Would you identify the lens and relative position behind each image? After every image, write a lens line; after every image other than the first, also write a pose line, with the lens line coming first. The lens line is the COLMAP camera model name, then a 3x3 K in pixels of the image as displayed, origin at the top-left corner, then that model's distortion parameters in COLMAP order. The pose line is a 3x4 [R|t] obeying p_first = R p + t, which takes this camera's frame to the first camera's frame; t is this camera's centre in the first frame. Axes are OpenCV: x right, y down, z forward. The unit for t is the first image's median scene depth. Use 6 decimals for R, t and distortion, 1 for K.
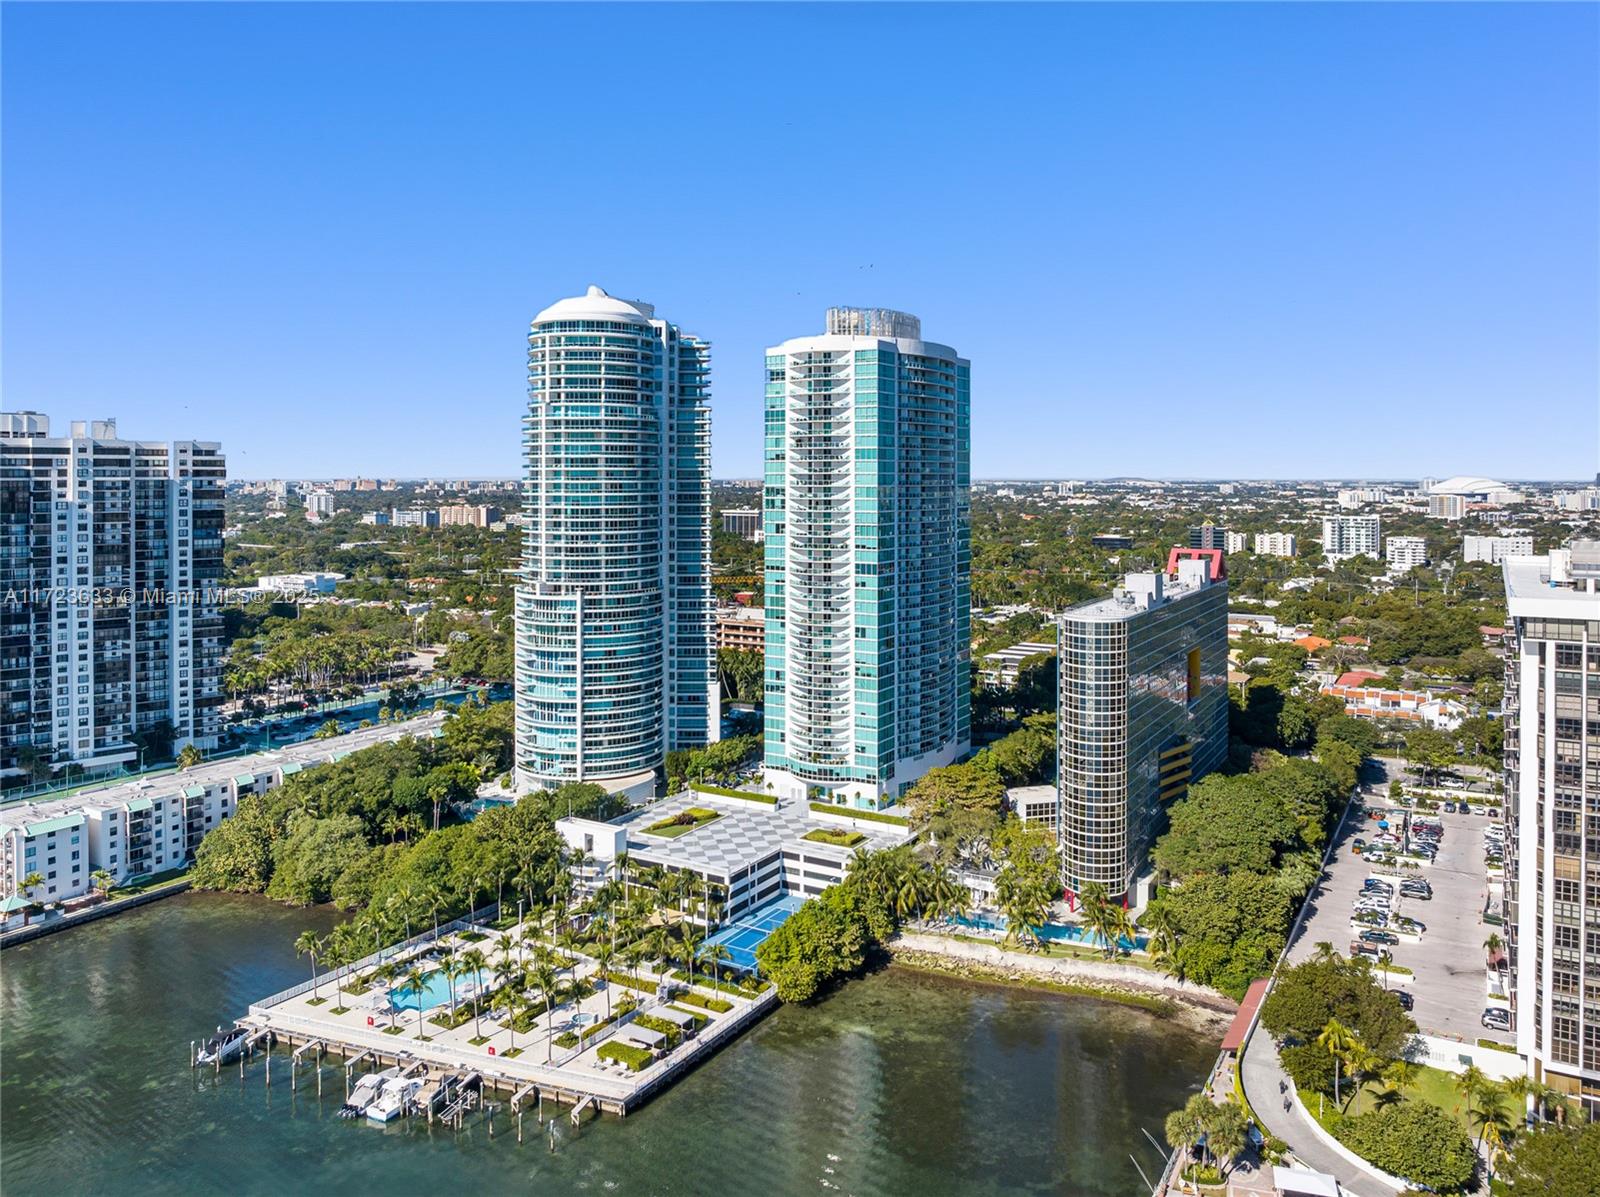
lens RADIAL K [[1174.5, 0, 802.7], [0, 1174.5, 493.4], [0, 0, 1]] dist [-0.030047, -0.000428]
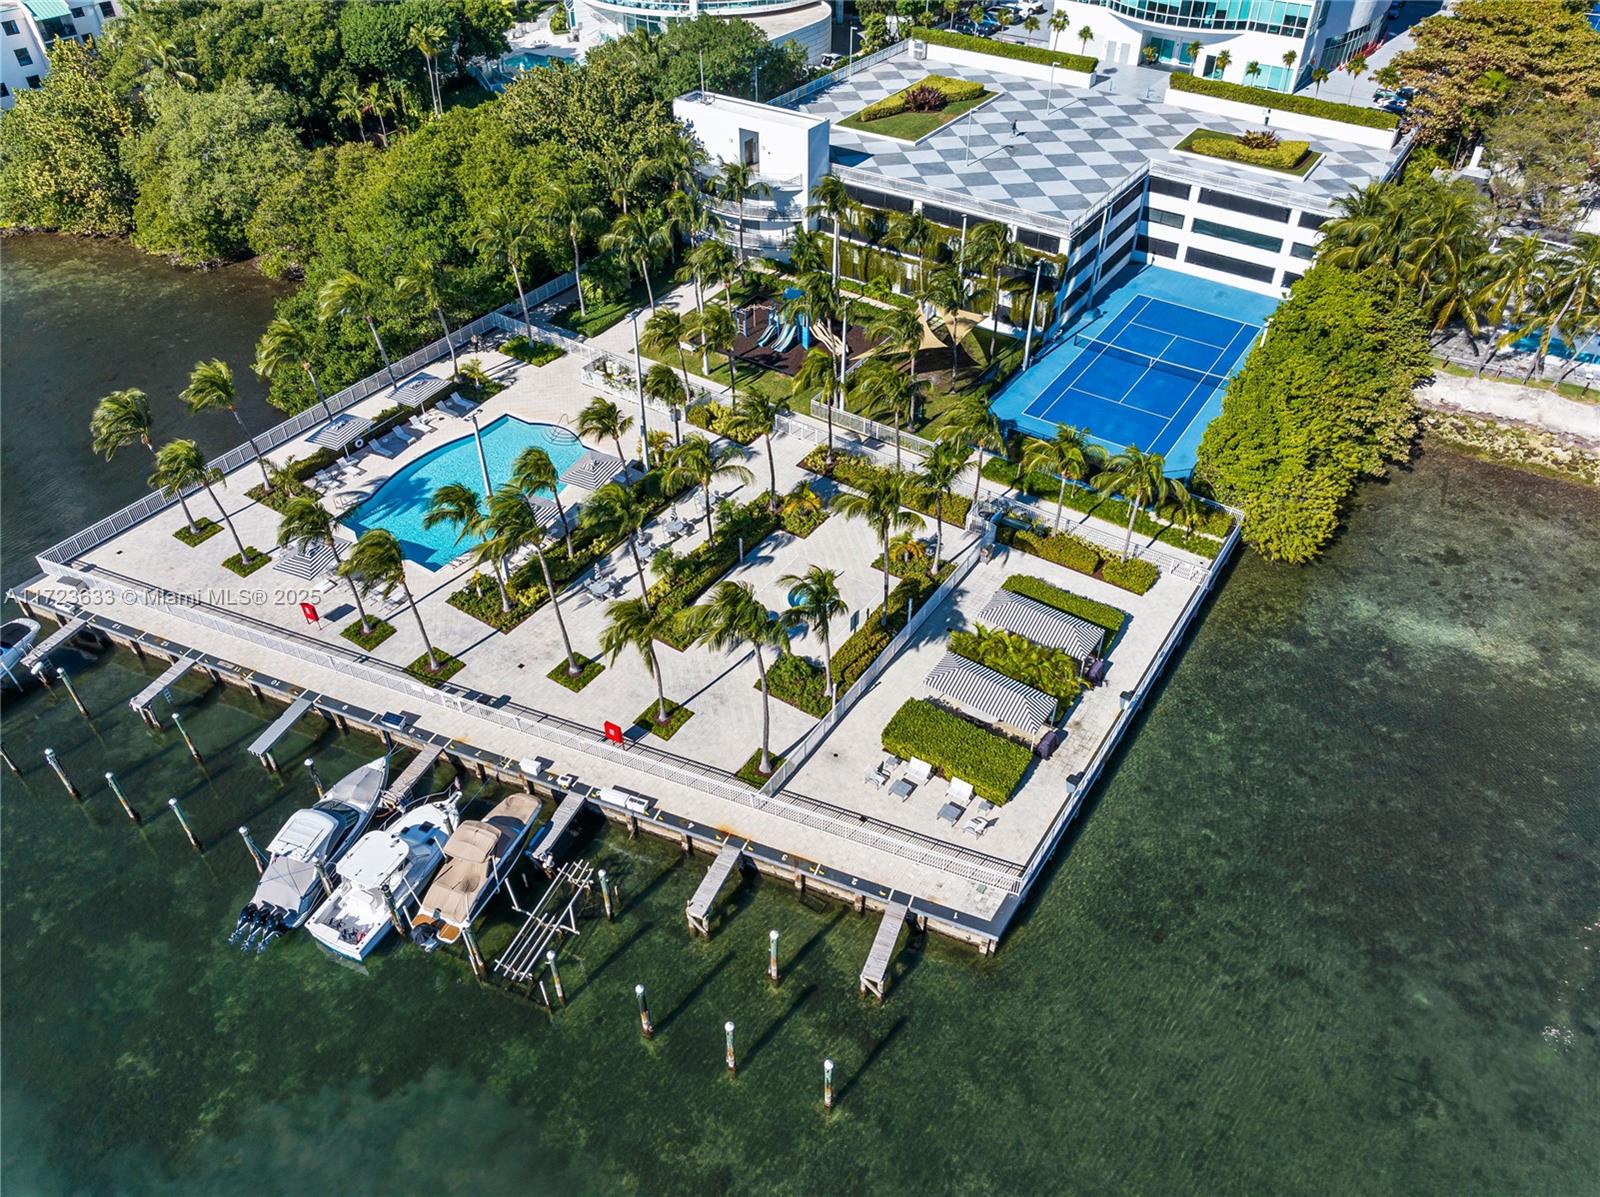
lens RADIAL K [[1128.3, 0, 807.4], [0, 1128.3, 591.9], [0, 0, 1]] dist [-0.057190, 0.031109]
pose [[0.998978, 0.035467, -0.028010, -0.140299], [-0.009352, 0.768597, 0.639665, 0.146902], [0.044216, -0.638749, 0.768143, 0.539641]]
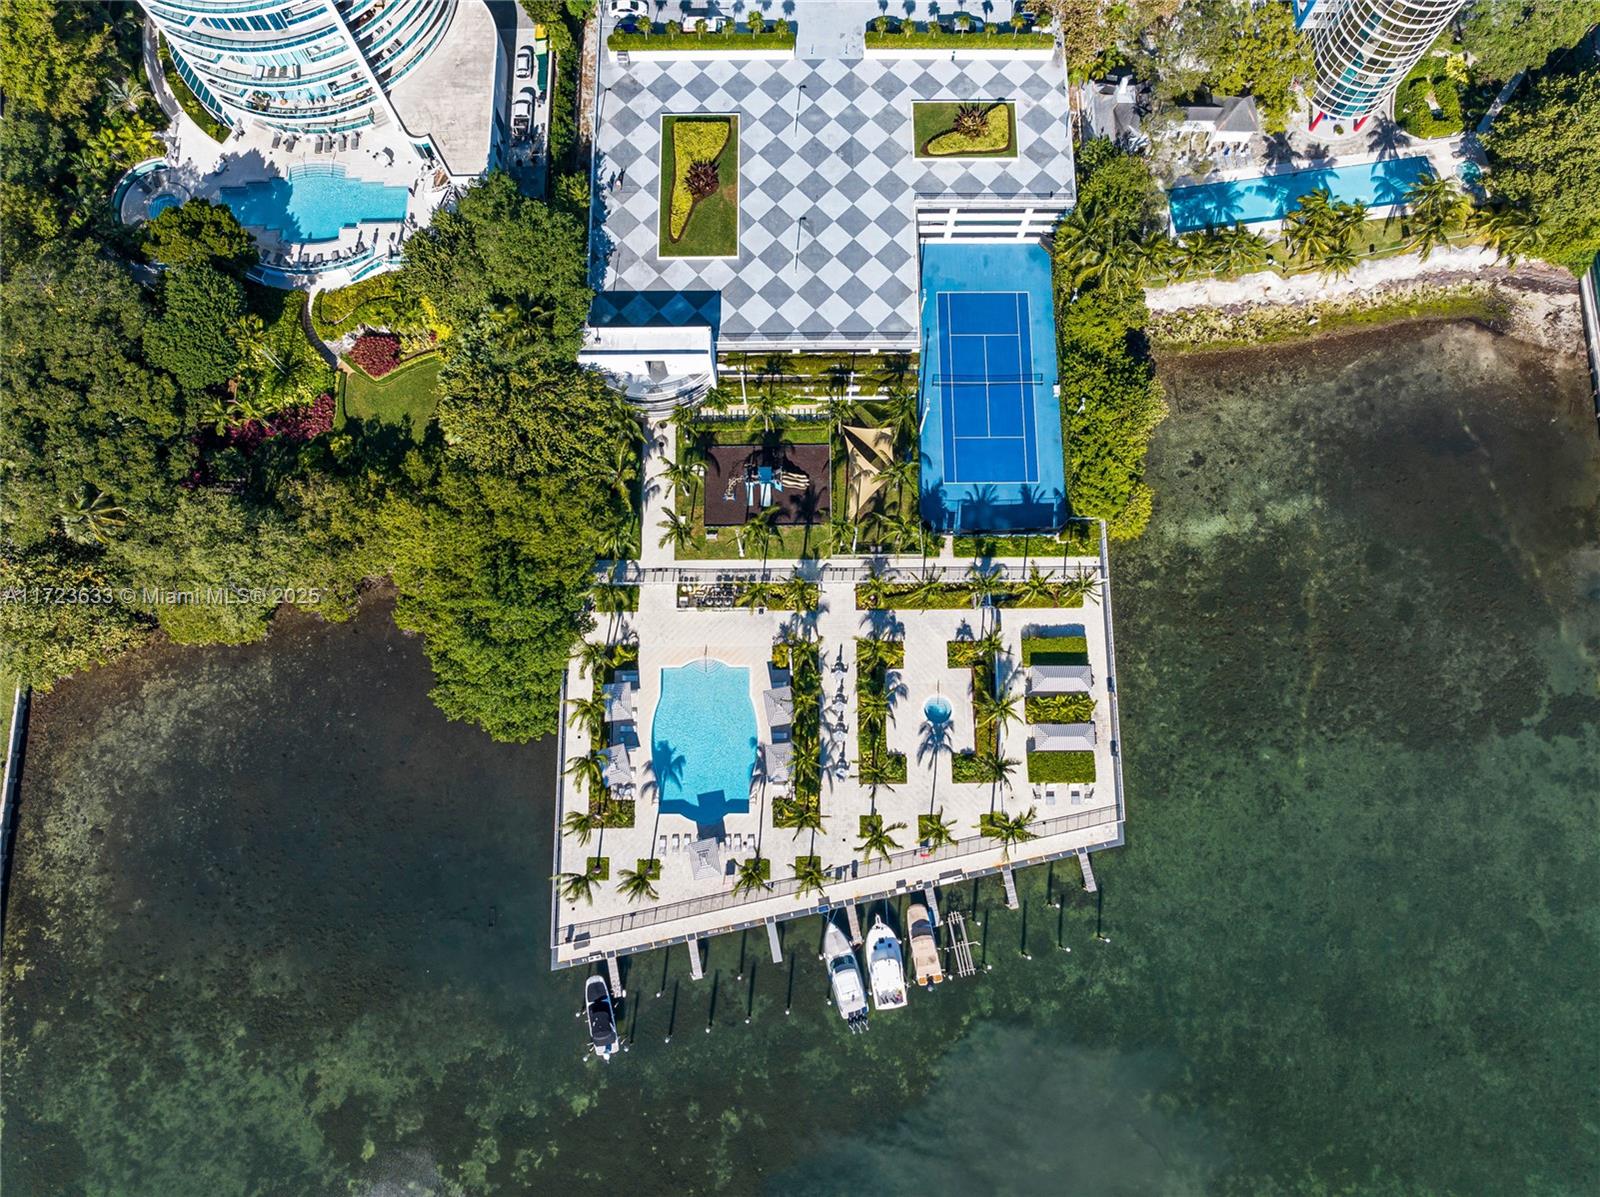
lens RADIAL K [[1128.3, 0, 807.4], [0, 1128.3, 591.9], [0, 0, 1]] dist [-0.057190, 0.031109]
pose [[0.852162, -0.510940, 0.112965, -0.239511], [0.004769, 0.223454, 0.974703, -0.227659], [-0.523257, -0.830066, 0.192855, 0.756144]]
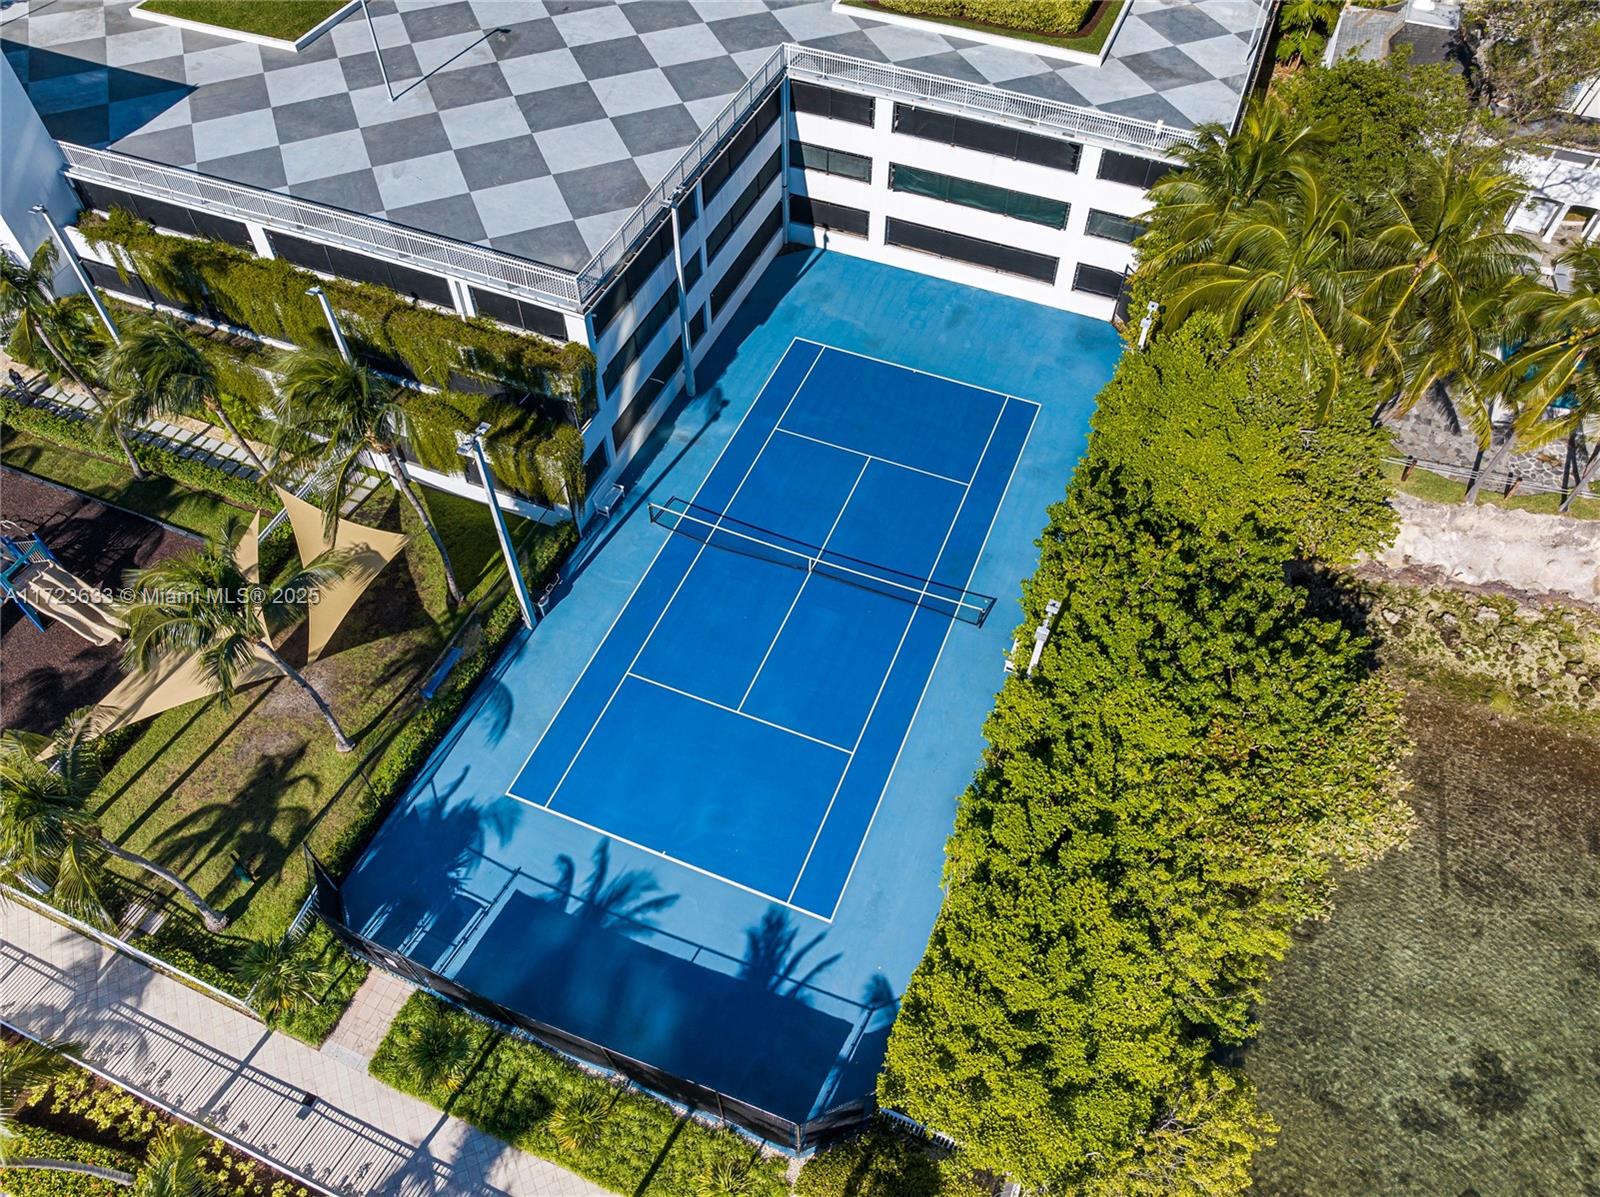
lens RADIAL K [[1128.3, 0, 807.4], [0, 1128.3, 591.9], [0, 0, 1]] dist [-0.057190, 0.031109]
pose [[0.987576, -0.115669, 0.106366, -0.049391], [-0.010425, 0.627164, 0.778818, 0.200791], [-0.156794, -0.770251, 0.618166, 0.796732]]
